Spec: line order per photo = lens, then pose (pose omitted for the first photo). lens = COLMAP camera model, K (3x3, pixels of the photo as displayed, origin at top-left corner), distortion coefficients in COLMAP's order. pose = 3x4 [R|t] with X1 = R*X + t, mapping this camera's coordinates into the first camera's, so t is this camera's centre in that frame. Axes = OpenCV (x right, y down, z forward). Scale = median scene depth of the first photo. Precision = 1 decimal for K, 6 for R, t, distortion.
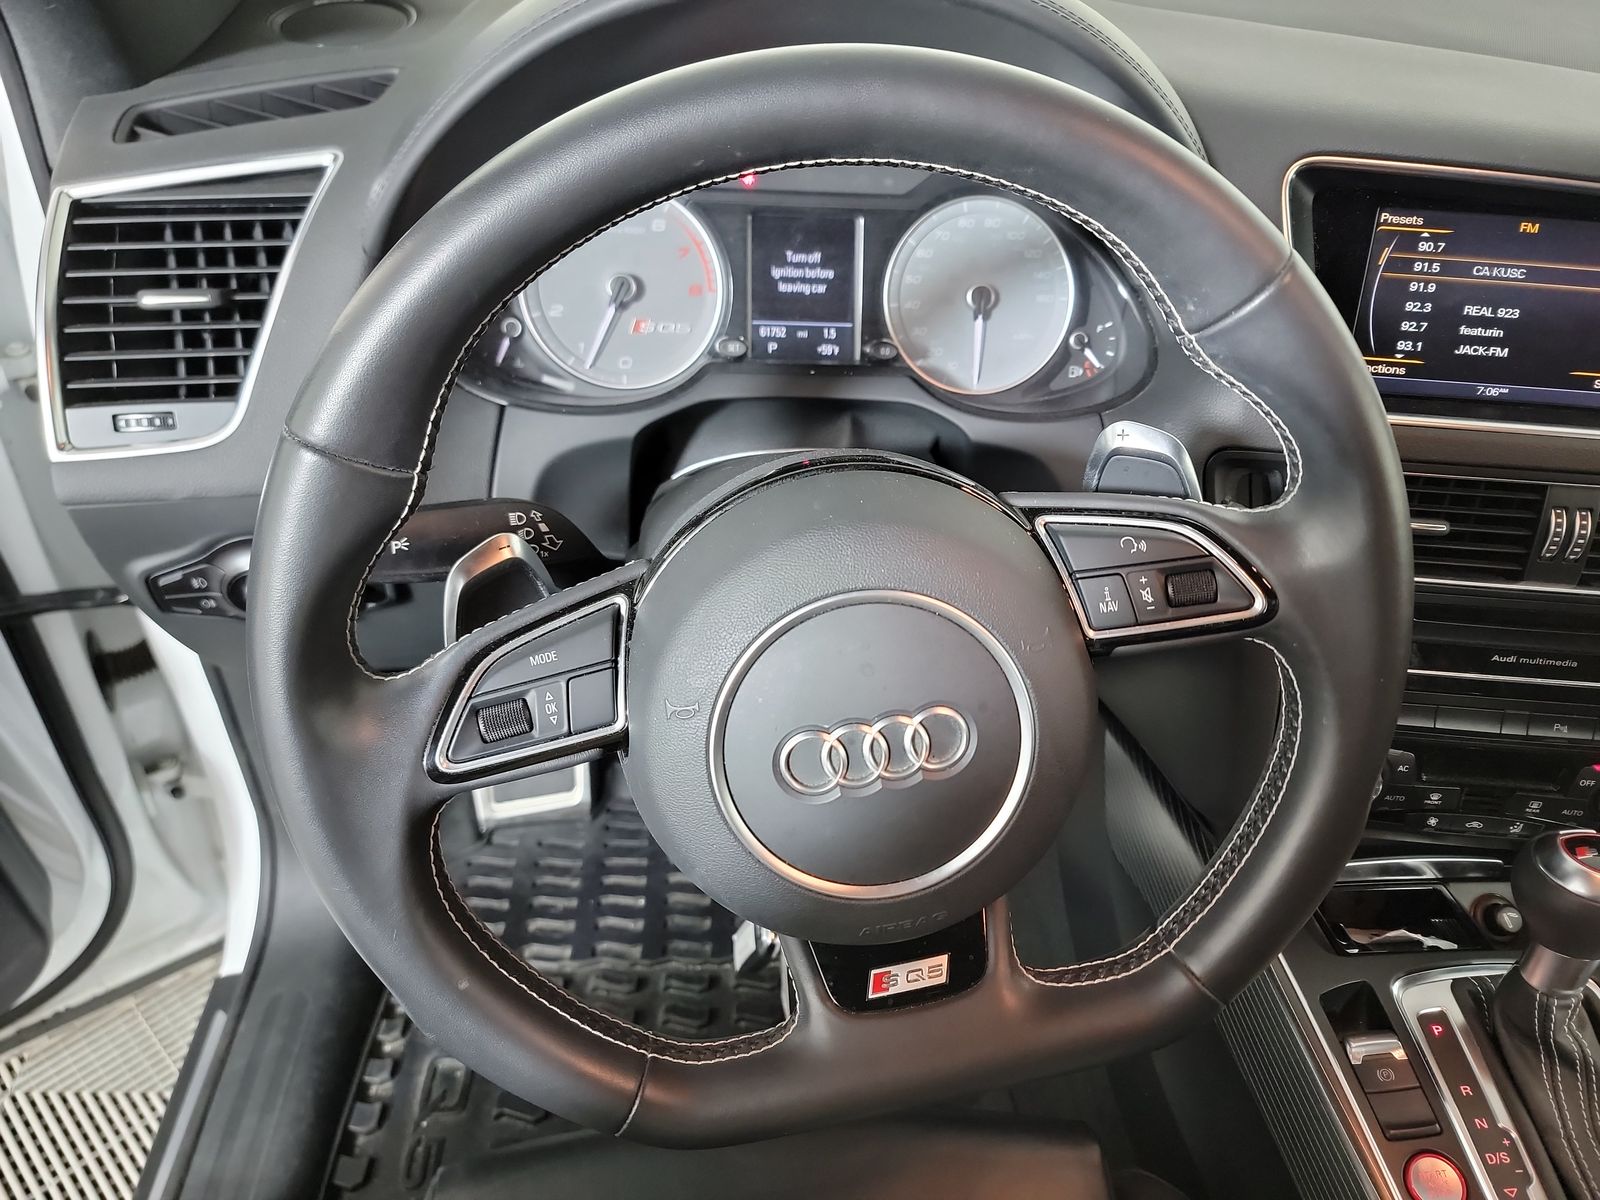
lens RADIAL K [[1128.1, 0, 804.6], [0, 1128.1, 588.6], [0, 0, 1]] dist [-0.007932, -0.009158]
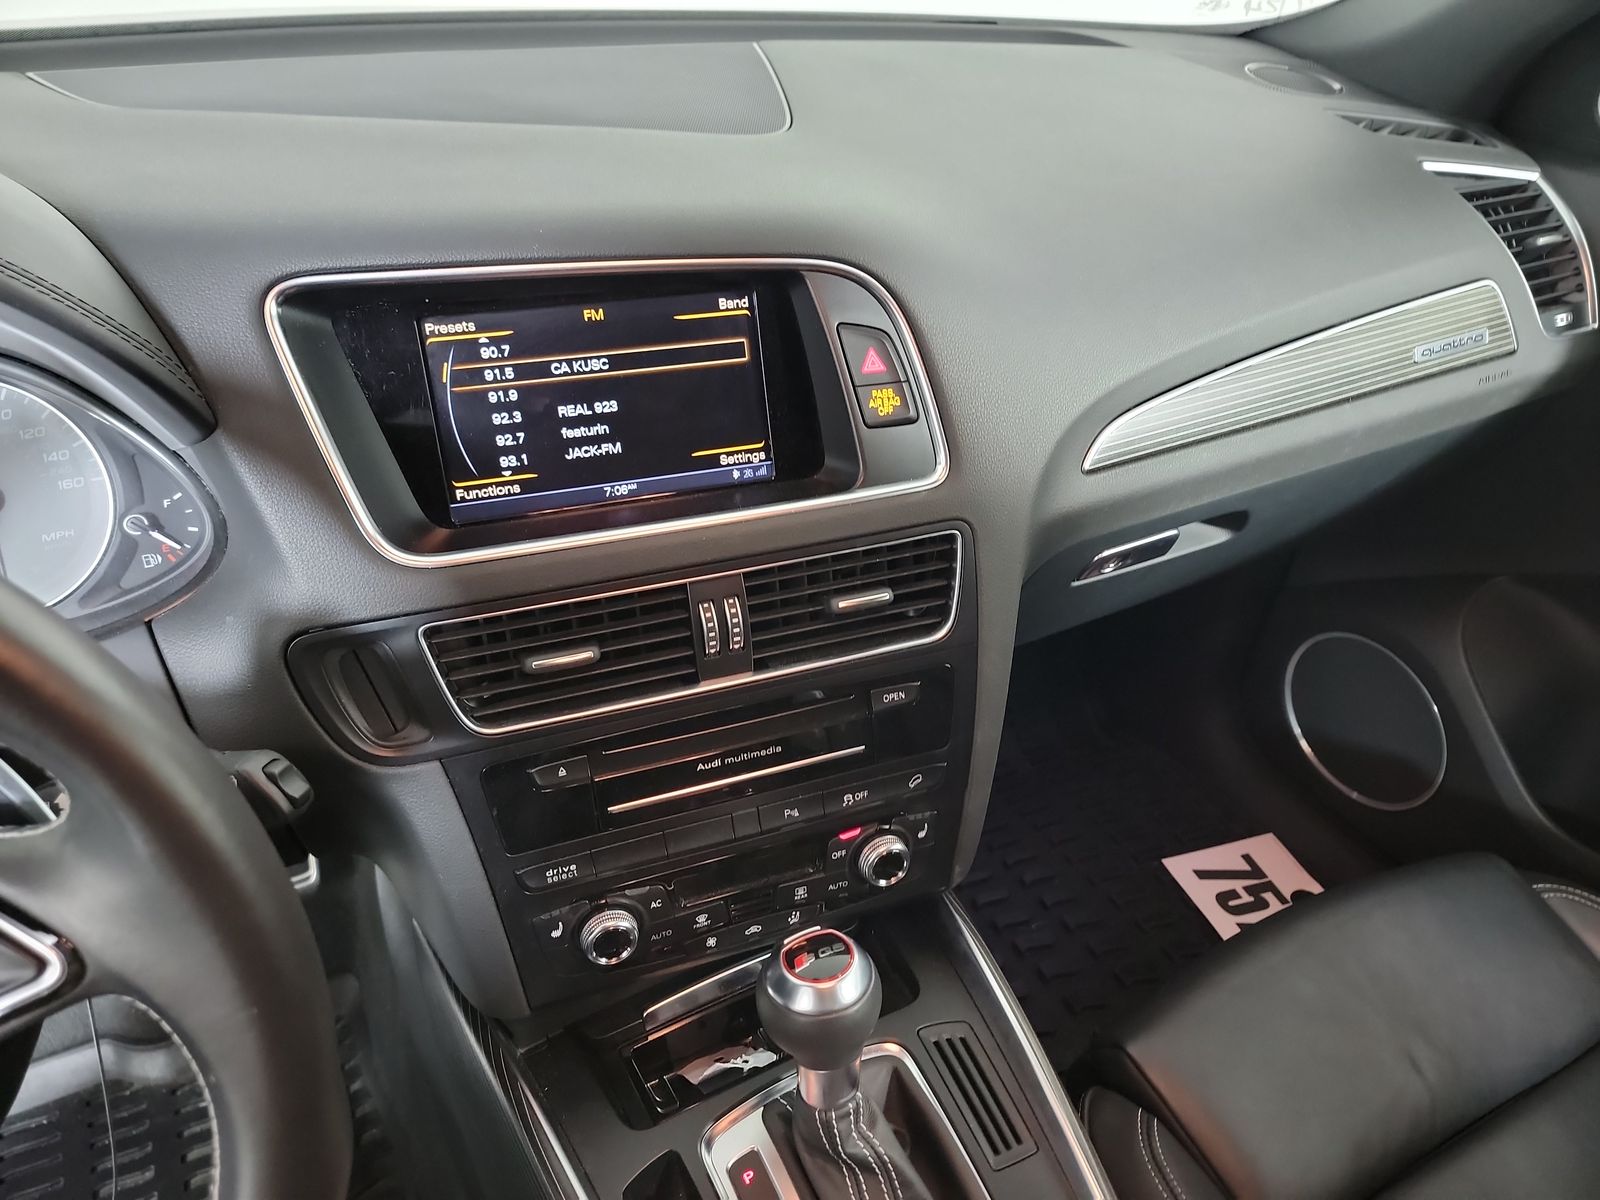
lens RADIAL K [[1128.1, 0, 804.6], [0, 1128.1, 611.5], [0, 0, 1]] dist [-0.007932, -0.009158]
pose [[0.892671, -0.243639, 0.379182, 0.383509], [0.255996, 0.966504, 0.018349, -0.059319], [-0.370952, 0.080689, 0.925140, 0.101586]]
